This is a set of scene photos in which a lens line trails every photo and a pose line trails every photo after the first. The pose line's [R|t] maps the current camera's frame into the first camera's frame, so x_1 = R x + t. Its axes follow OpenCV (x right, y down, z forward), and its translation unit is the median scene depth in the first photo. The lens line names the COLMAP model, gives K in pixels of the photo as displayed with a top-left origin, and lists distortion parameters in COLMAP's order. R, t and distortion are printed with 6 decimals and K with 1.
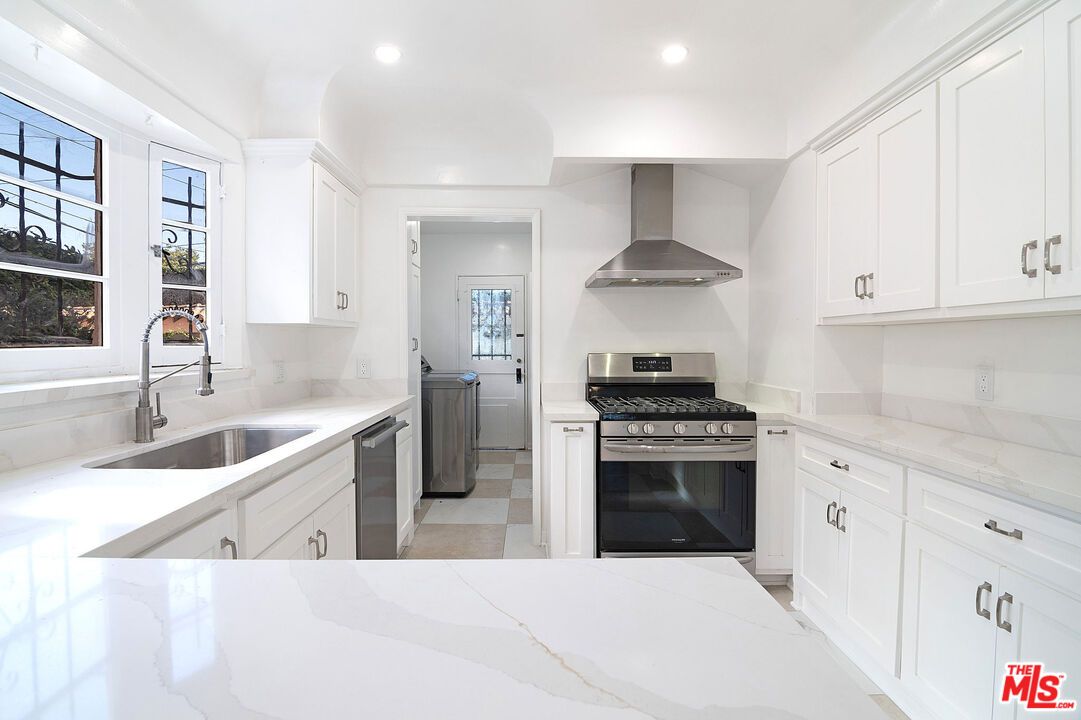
lens RADIAL K [[536.6, 0, 538.1], [0, 536.6, 353.7], [0, 0, 1]] dist [-0.005375, -0.001395]
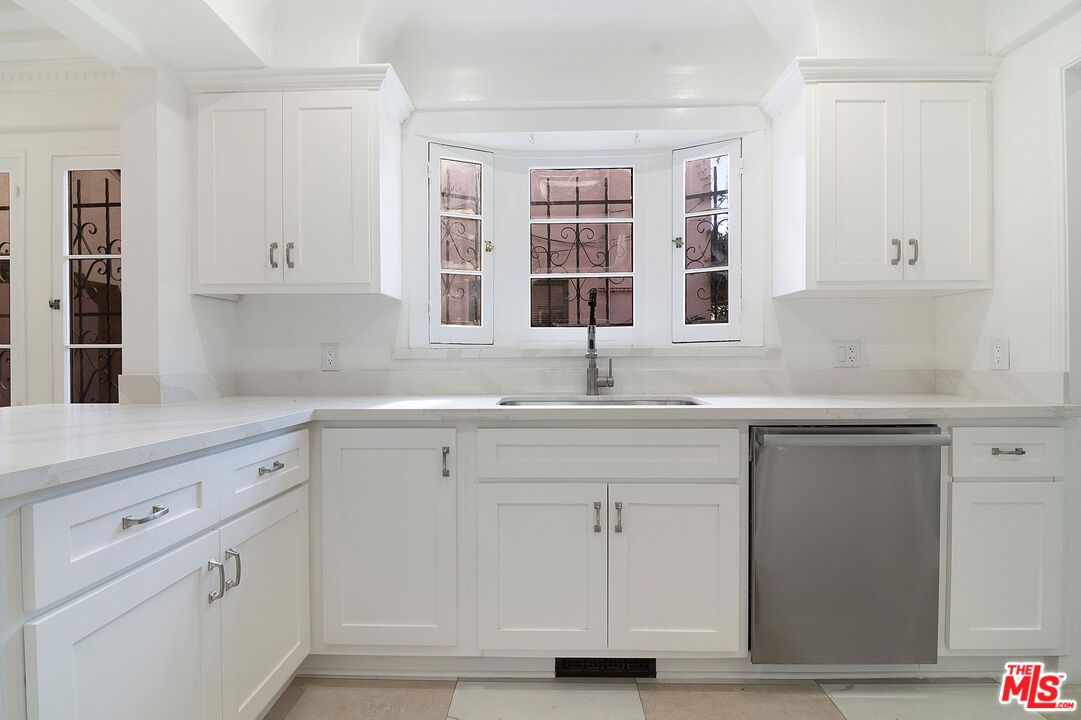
lens RADIAL K [[532.4, 0, 540.5], [0, 532.4, 360.0], [0, 0, 1]] dist [-0.021676, -0.000613]
pose [[-0.032033, 0.000859, -0.999486, 0.405442], [-0.016406, 0.999864, 0.001385, 0.059371], [0.999352, 0.016442, -0.032014, 0.682230]]
